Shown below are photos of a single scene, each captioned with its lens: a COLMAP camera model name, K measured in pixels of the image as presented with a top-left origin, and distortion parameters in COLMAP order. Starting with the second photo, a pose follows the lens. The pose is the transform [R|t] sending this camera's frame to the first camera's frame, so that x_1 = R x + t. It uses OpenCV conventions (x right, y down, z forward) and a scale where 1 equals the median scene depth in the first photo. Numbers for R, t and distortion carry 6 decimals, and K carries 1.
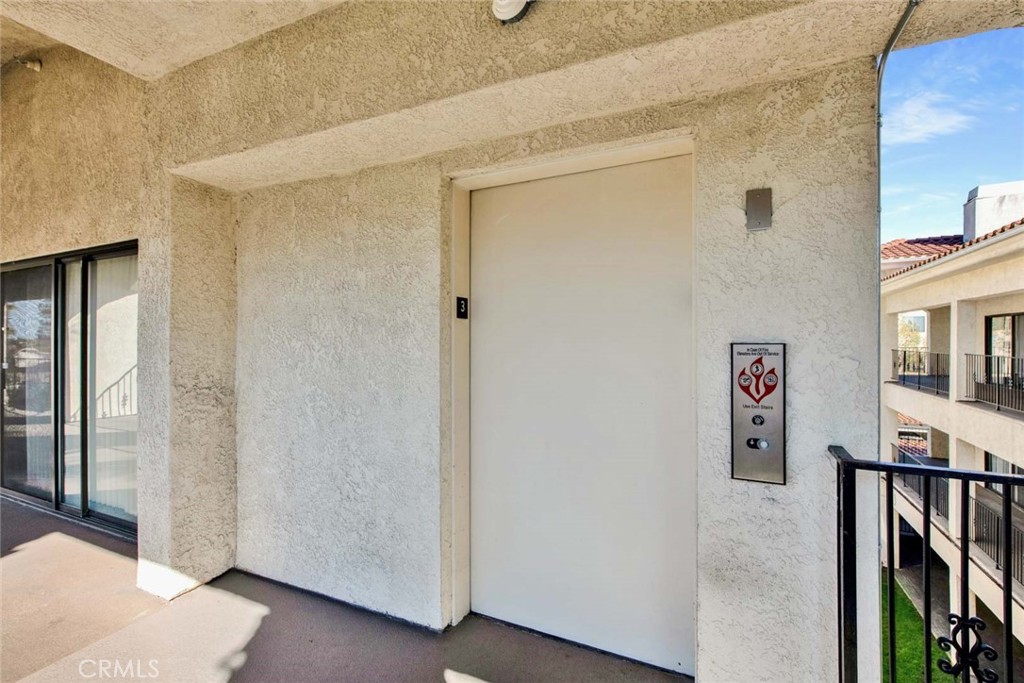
lens RADIAL K [[443.0, 0, 538.9], [0, 443.0, 351.7], [0, 0, 1]] dist [-0.003771, -0.019970]
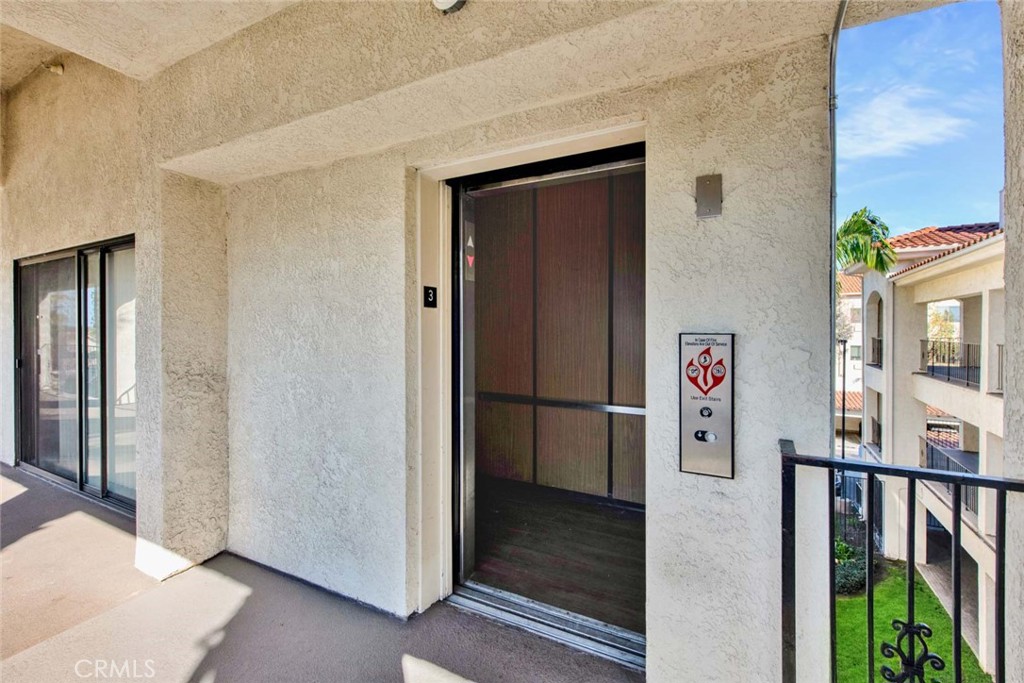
lens RADIAL K [[439.9, 0, 548.3], [0, 439.9, 340.0], [0, 0, 1]] dist [0.001294, -0.026611]
pose [[0.999248, 0.003583, -0.038598, 0.138029], [-0.003662, 0.999991, -0.001972, -0.000581], [0.038590, 0.002112, 0.999253, 0.011690]]
